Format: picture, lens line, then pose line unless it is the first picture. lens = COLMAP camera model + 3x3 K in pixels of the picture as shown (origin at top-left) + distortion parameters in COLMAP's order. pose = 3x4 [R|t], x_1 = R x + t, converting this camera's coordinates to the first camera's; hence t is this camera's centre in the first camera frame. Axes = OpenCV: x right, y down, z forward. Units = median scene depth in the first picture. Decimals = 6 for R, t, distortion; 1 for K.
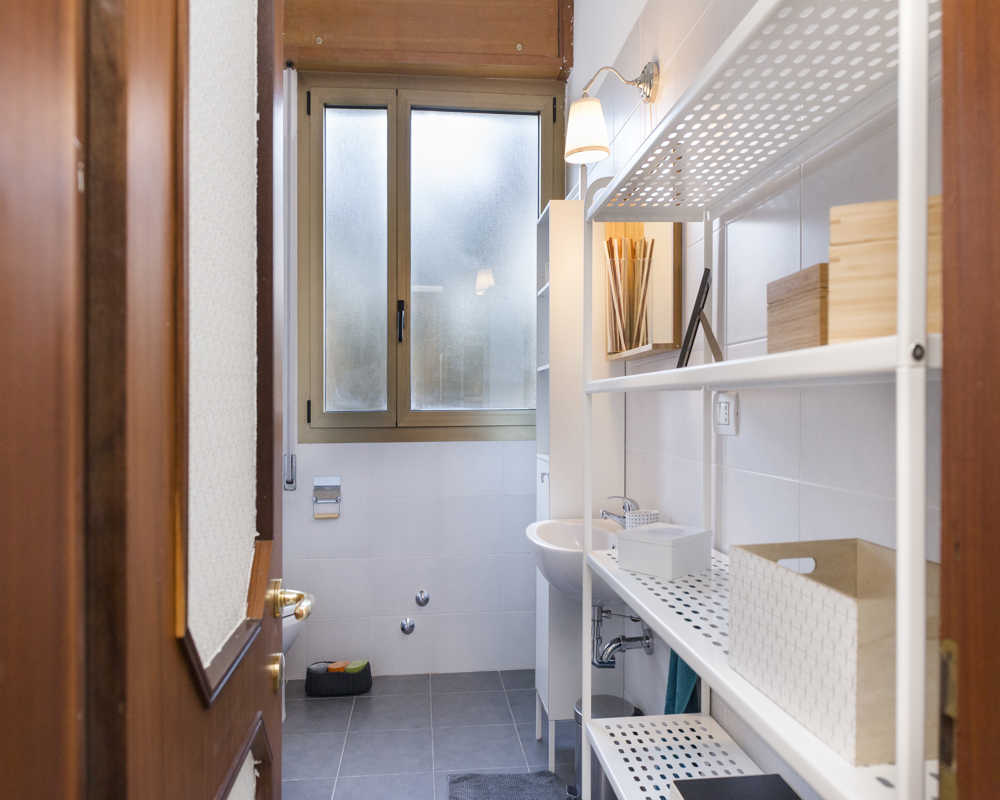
lens RADIAL K [[677.8, 0, 494.5], [0, 677.8, 405.5], [0, 0, 1]] dist [-0.003868, -0.015860]
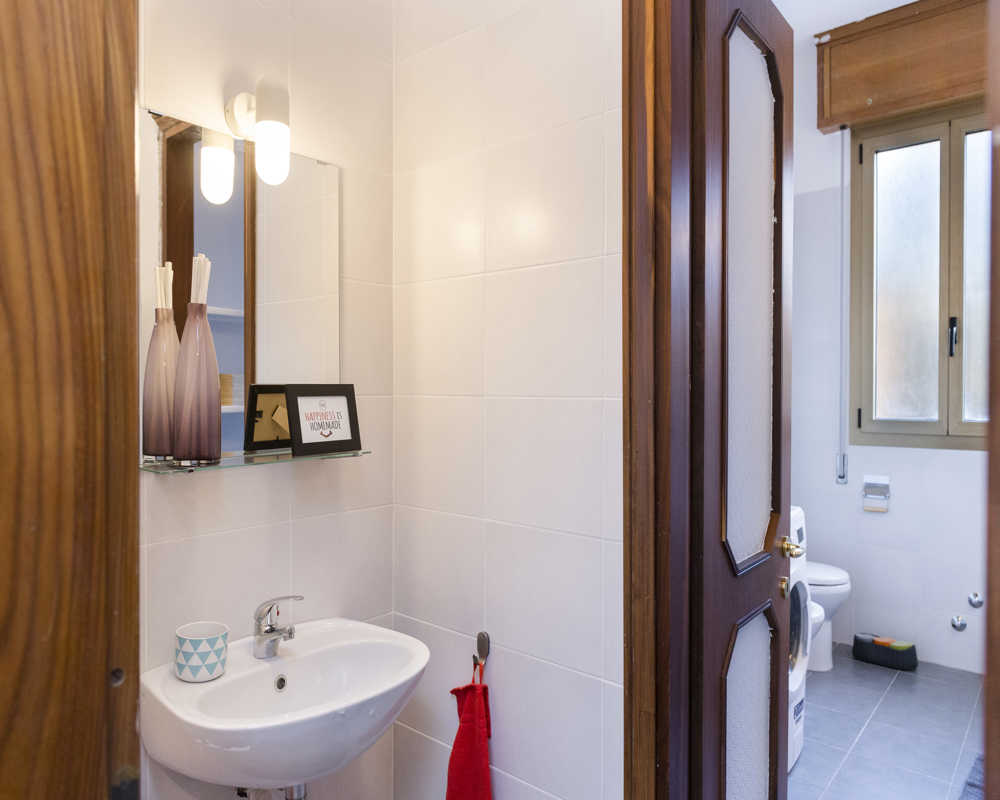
lens RADIAL K [[677.8, 0, 498.4], [0, 677.8, 399.5], [0, 0, 1]] dist [-0.003868, -0.015860]
pose [[0.684464, 0.016557, -0.728858, 0.150269], [-0.002067, 0.999782, 0.020771, -0.046764], [0.729044, -0.012710, 0.684349, -0.254703]]
